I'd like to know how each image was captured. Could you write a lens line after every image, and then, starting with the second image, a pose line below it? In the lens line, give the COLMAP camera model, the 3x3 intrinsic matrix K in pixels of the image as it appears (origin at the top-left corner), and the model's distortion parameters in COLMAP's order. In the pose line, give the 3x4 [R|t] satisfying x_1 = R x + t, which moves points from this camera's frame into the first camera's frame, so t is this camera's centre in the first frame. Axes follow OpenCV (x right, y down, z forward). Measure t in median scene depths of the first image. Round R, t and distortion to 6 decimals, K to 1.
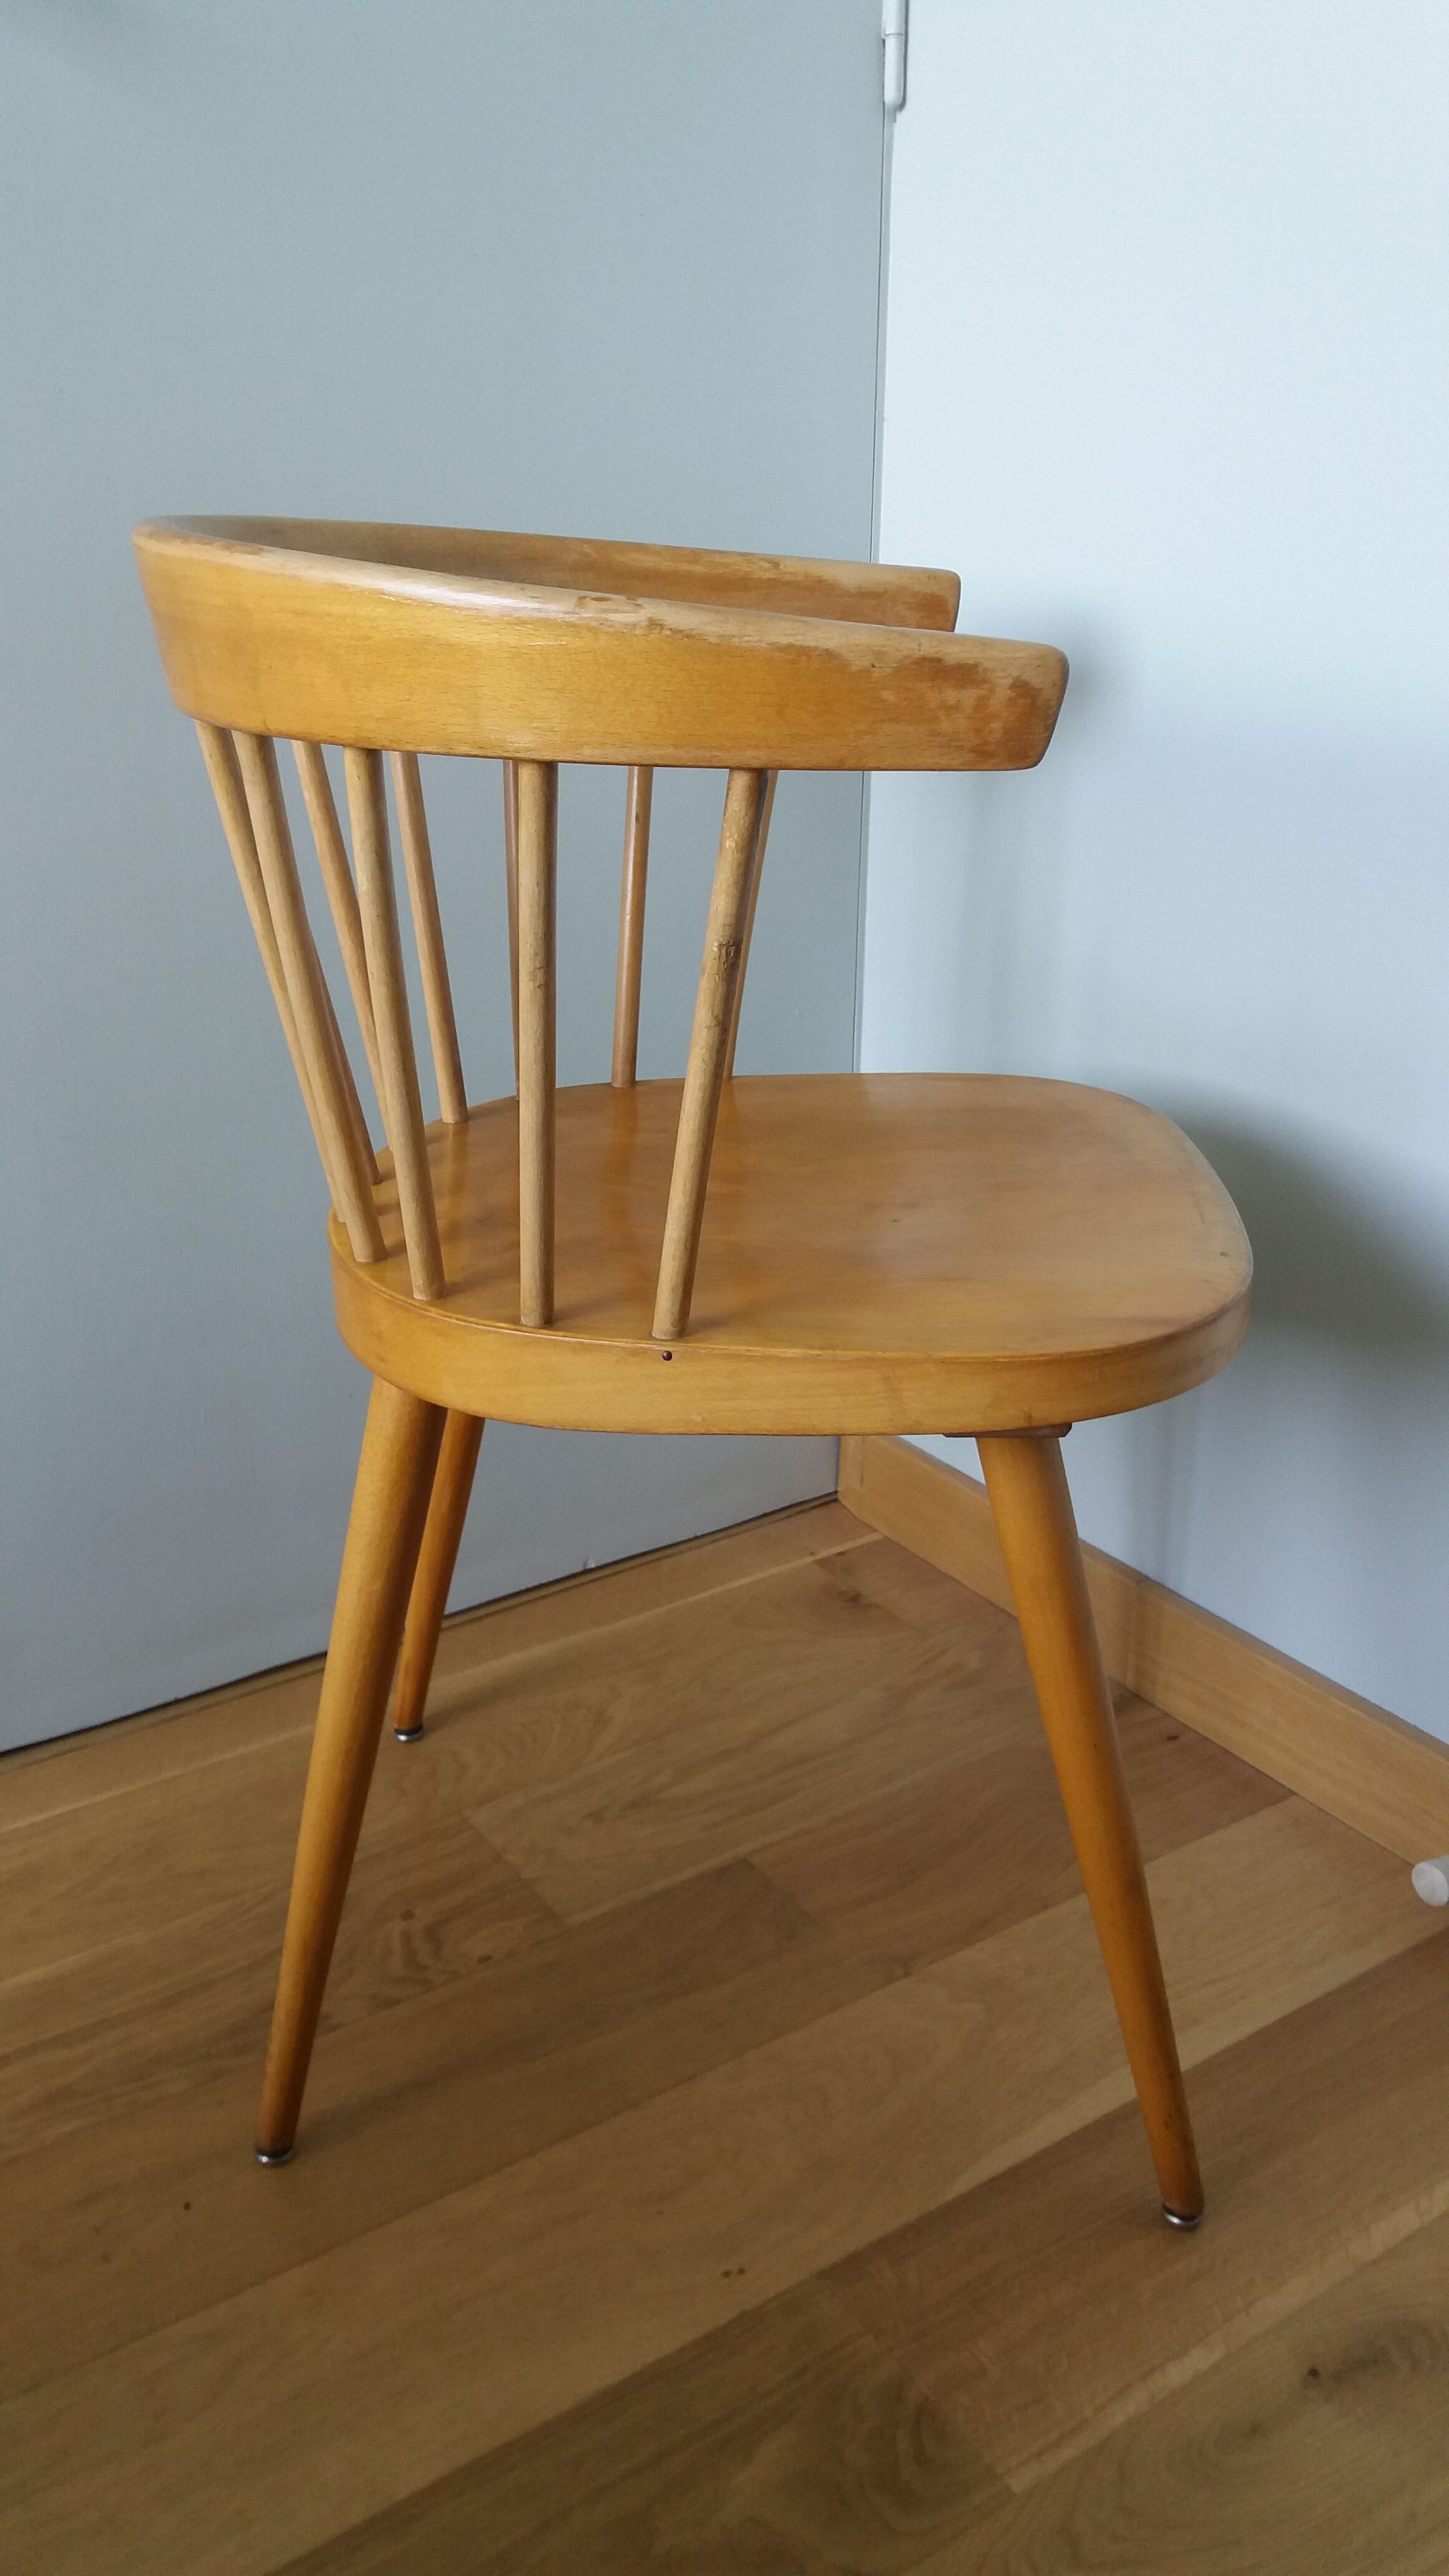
lens RADIAL K [[2123.4, 0, 724.5], [0, 2123.4, 1288.0], [0, 0, 1]] dist [0.081135, -0.136884]
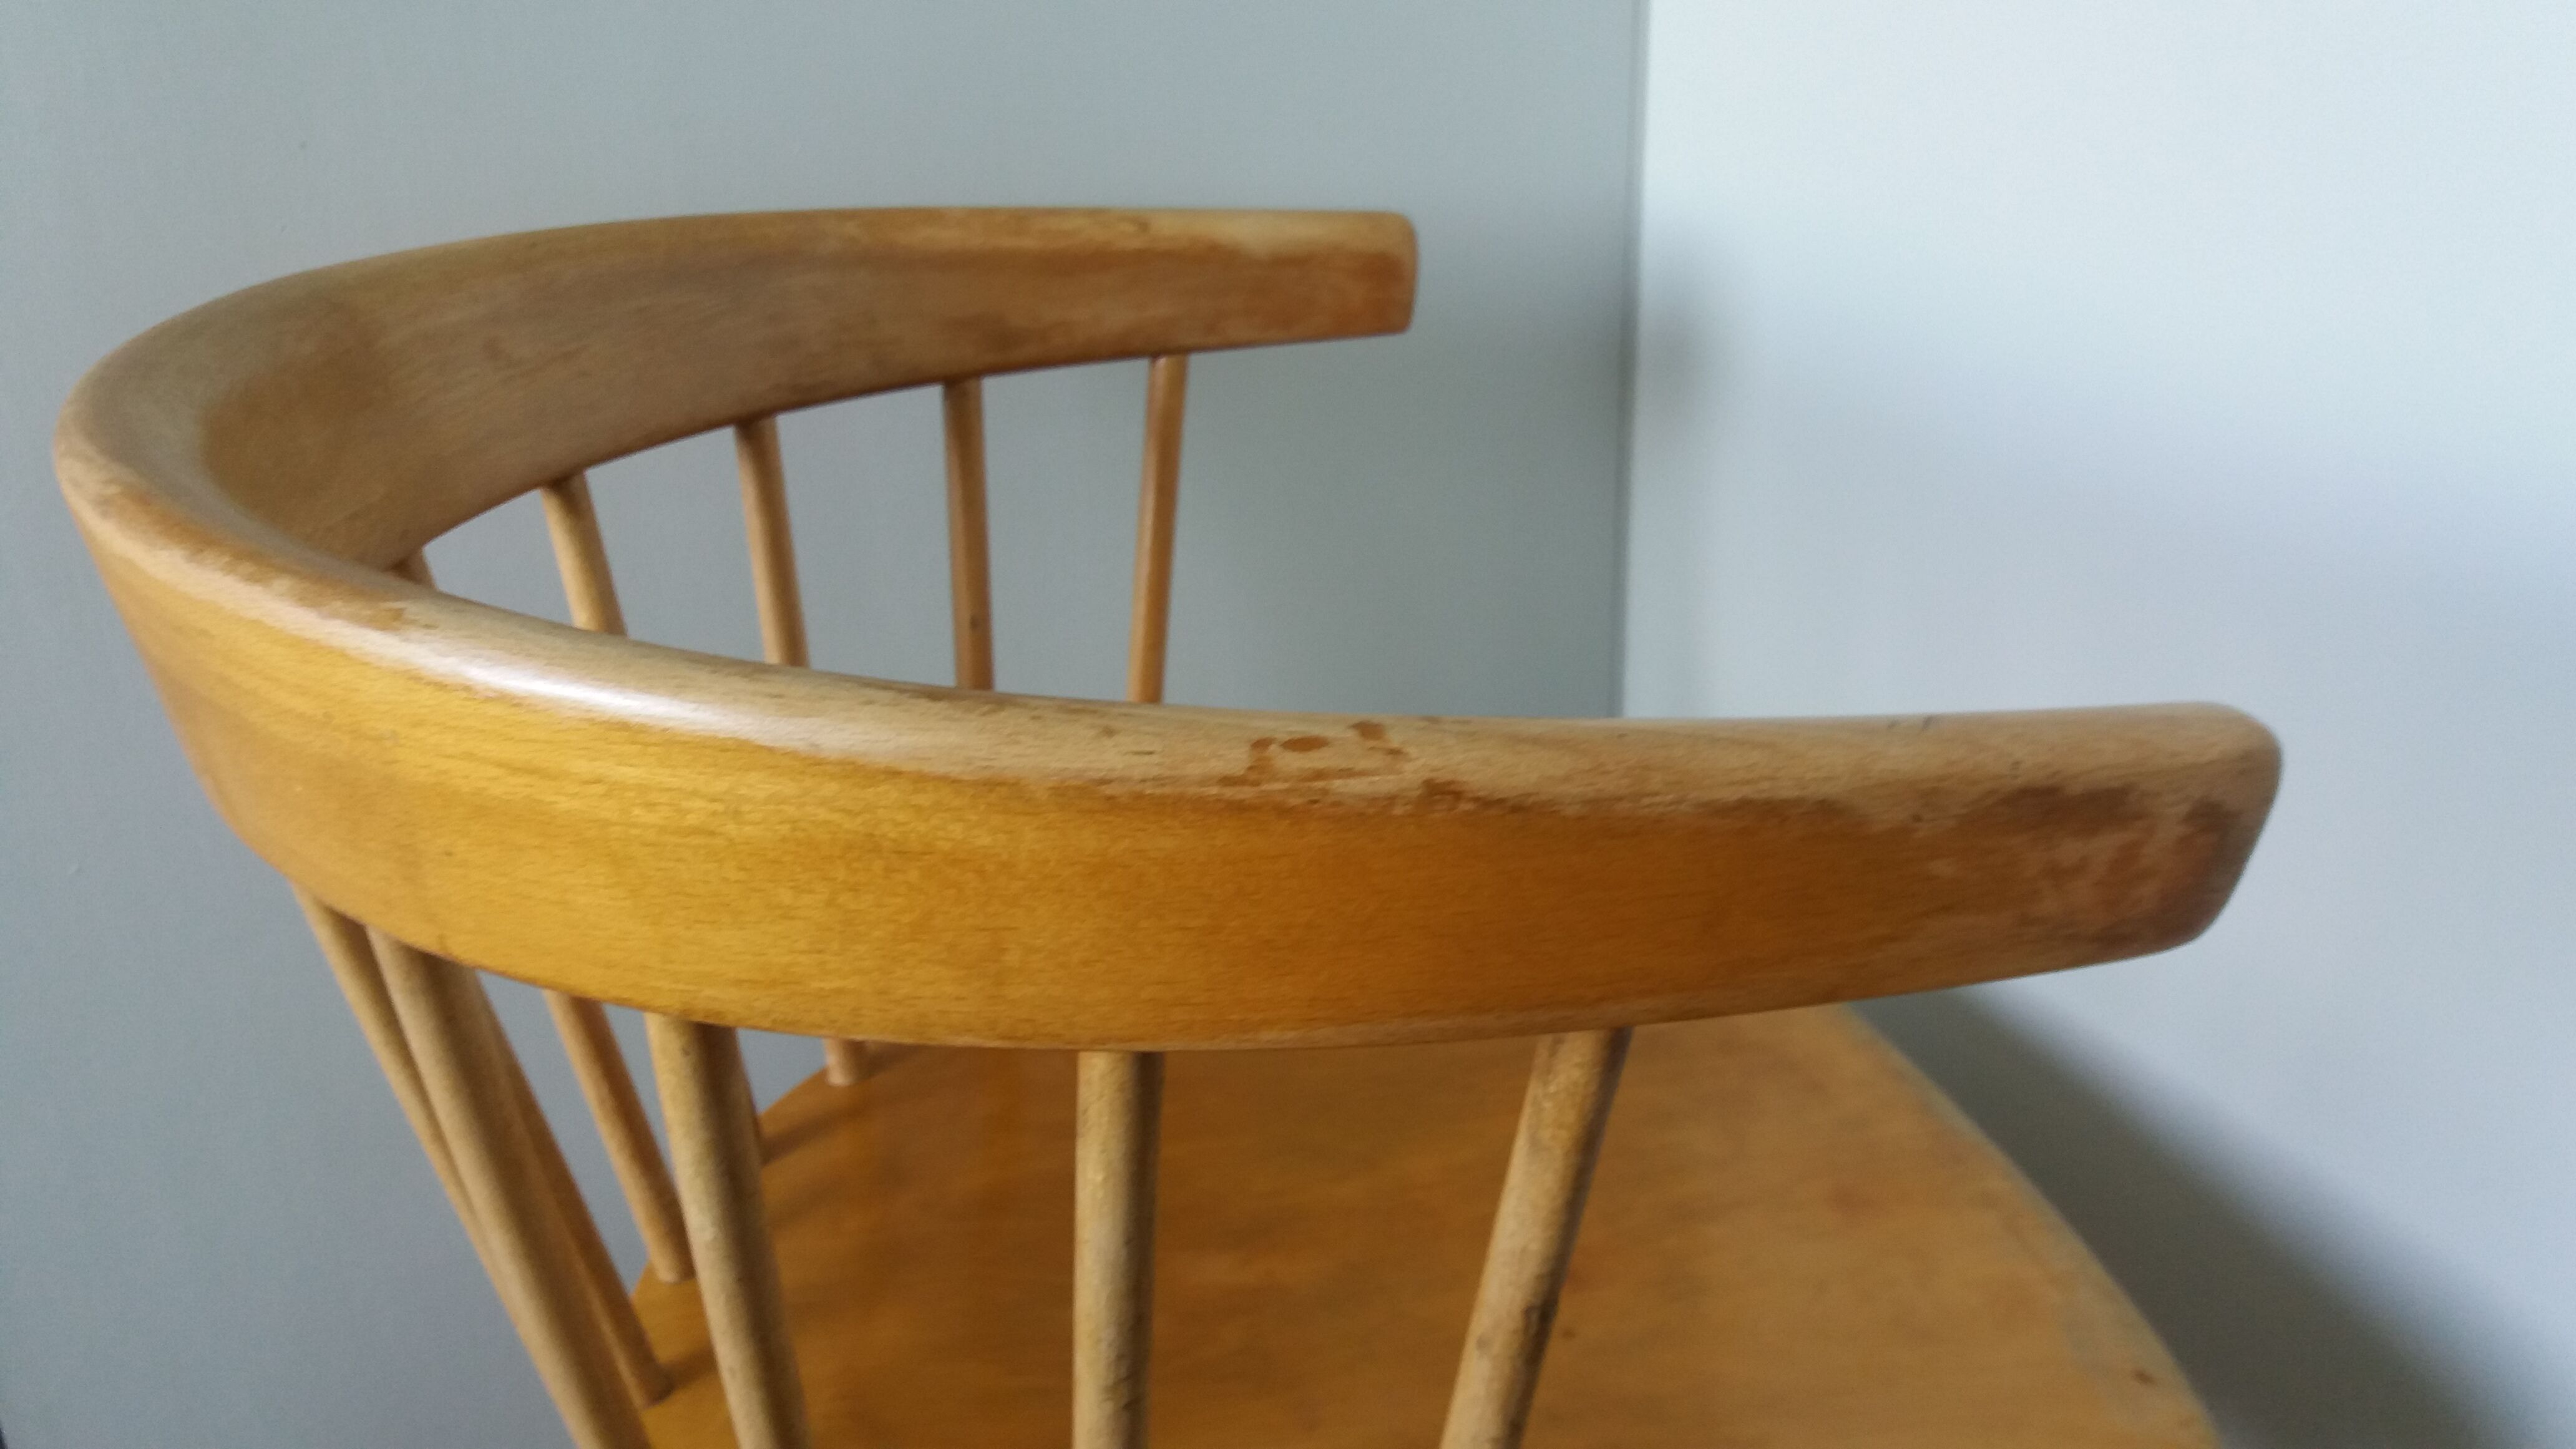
lens RADIAL K [[2070.5, 0, 1294.0], [0, 2070.5, 731.1], [0, 0, 1]] dist [0.184616, -0.449493]
pose [[0.966687, -0.132980, 0.218706, -0.149239], [0.125066, 0.990903, 0.049705, -0.343656], [-0.223326, -0.020696, 0.974524, 0.593219]]
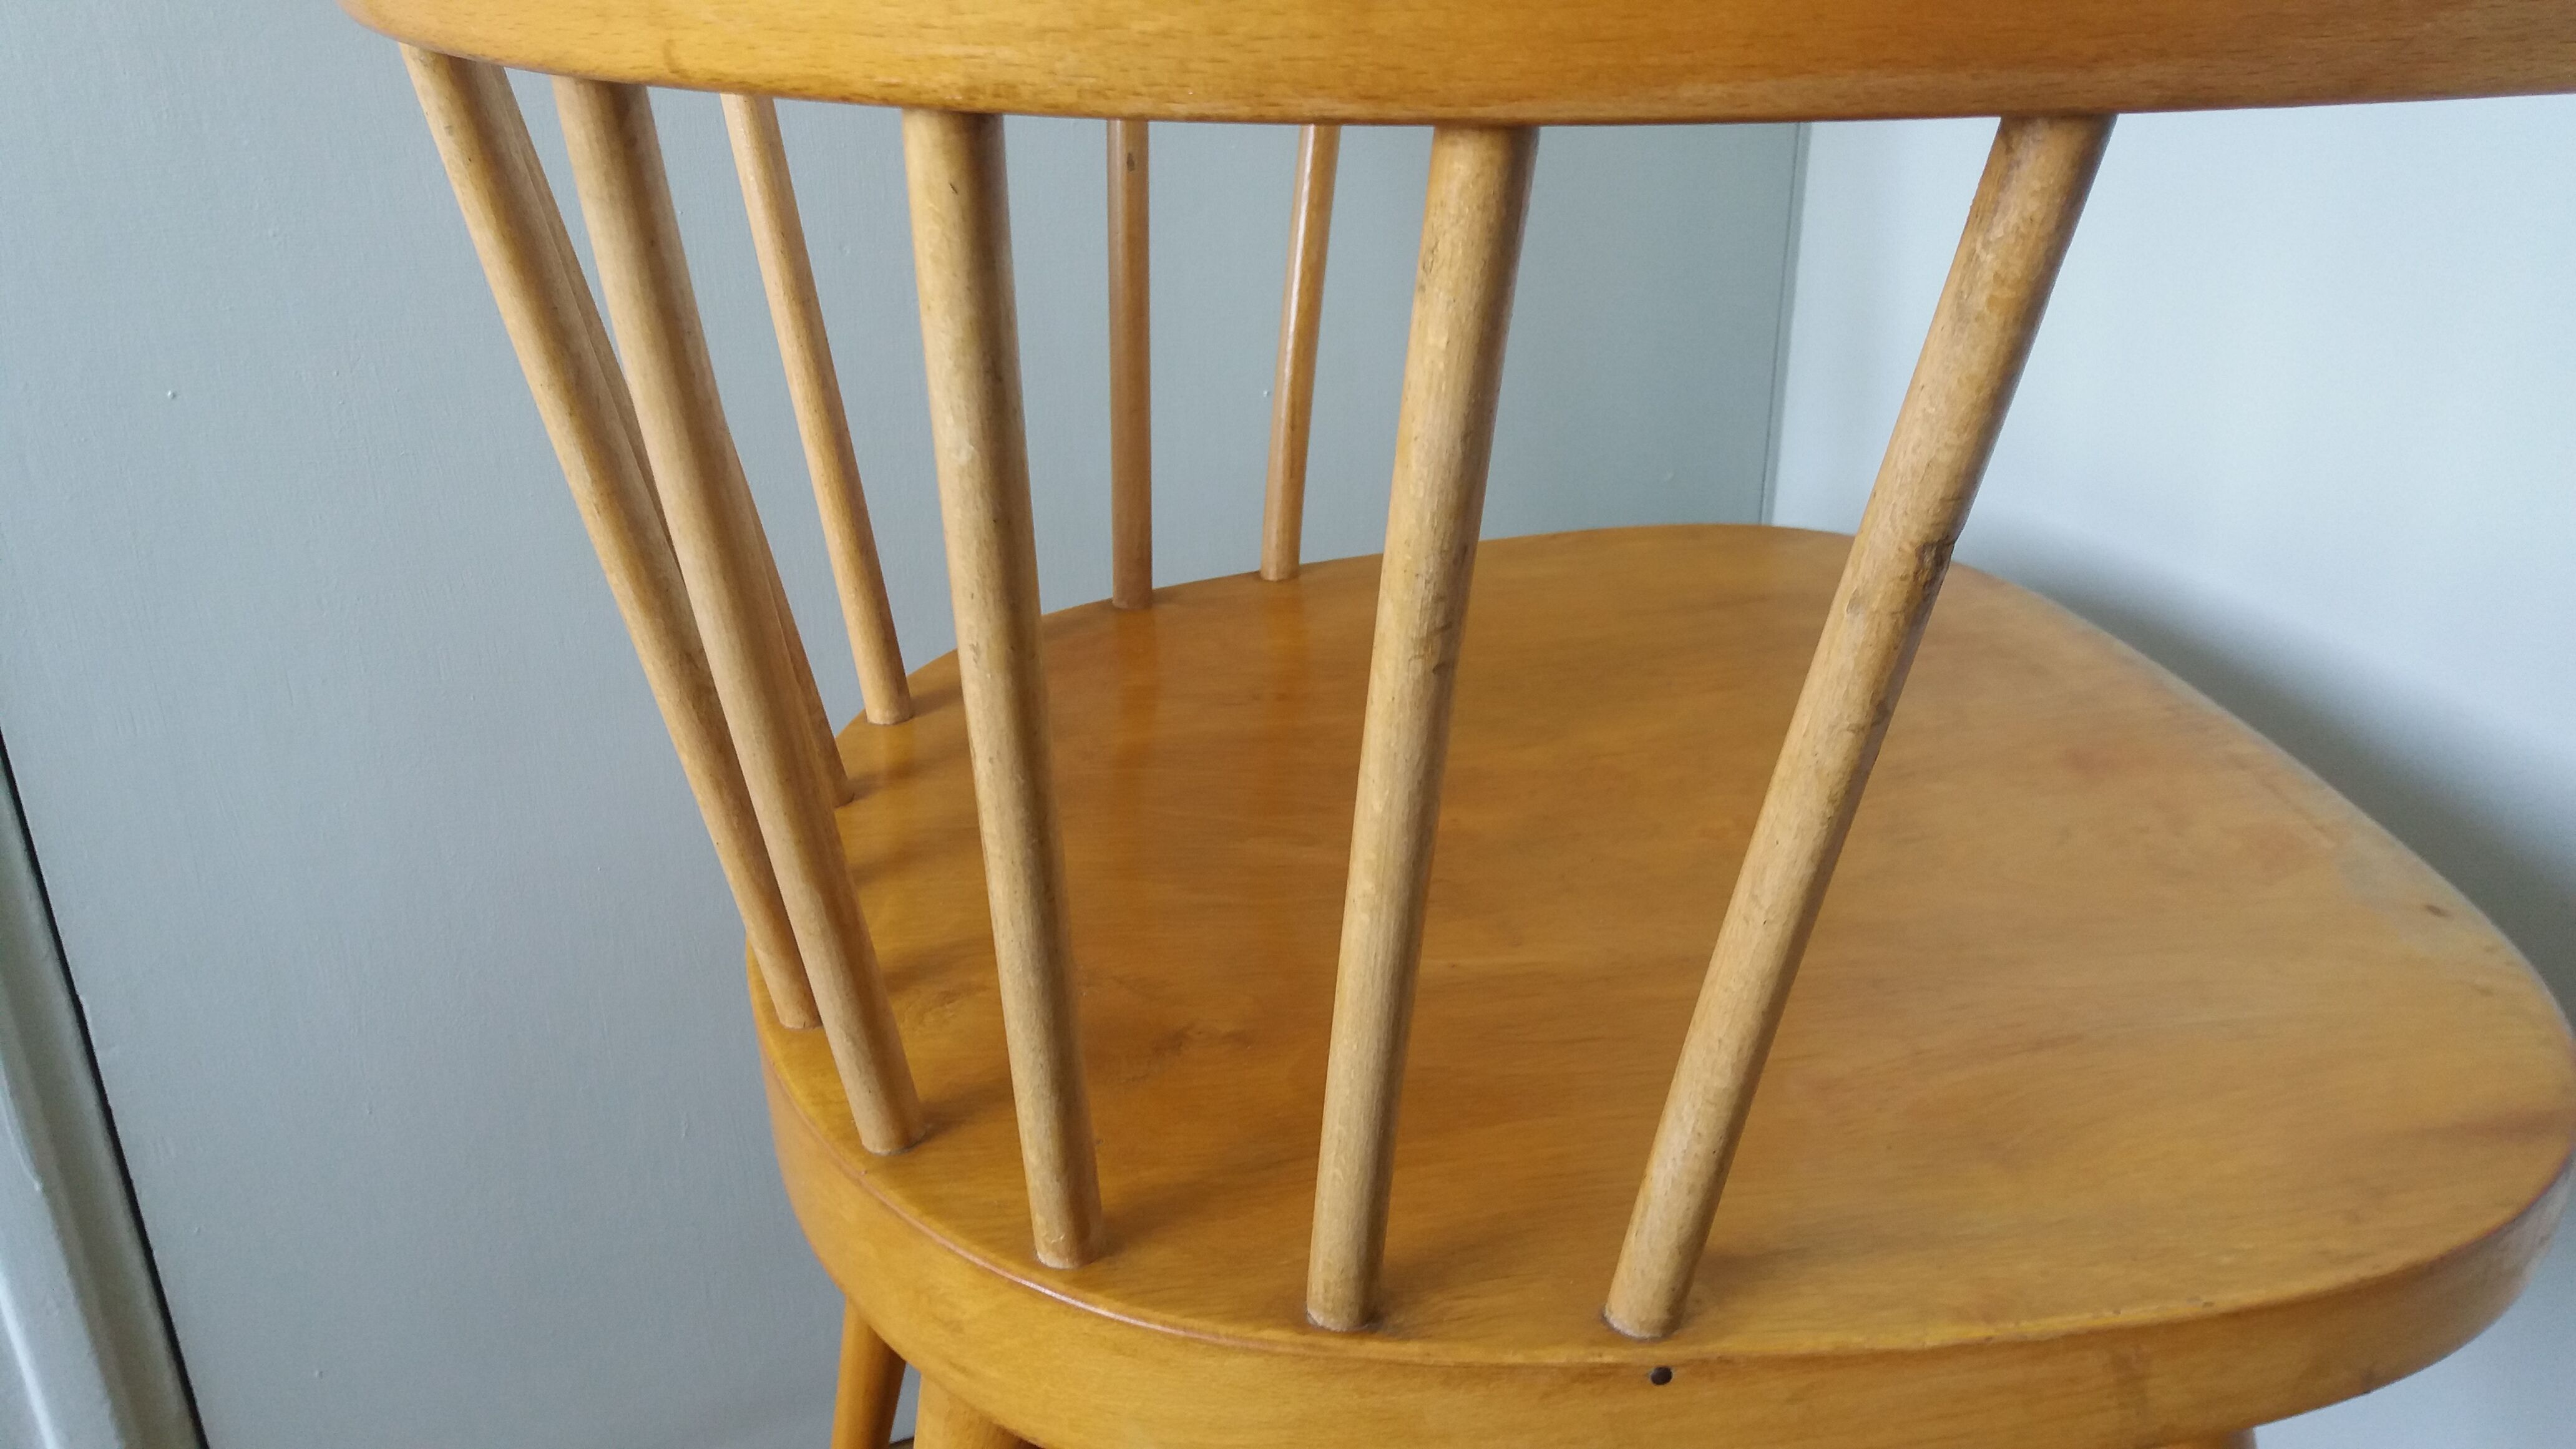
lens RADIAL K [[2052.8, 0, 1298.4], [0, 2052.8, 723.7], [0, 0, 1]] dist [0.180213, -0.381585]
pose [[0.972463, -0.116740, 0.201713, -0.218096], [0.099347, 0.990572, 0.094331, -0.190950], [-0.210823, -0.071693, 0.974892, 0.677029]]
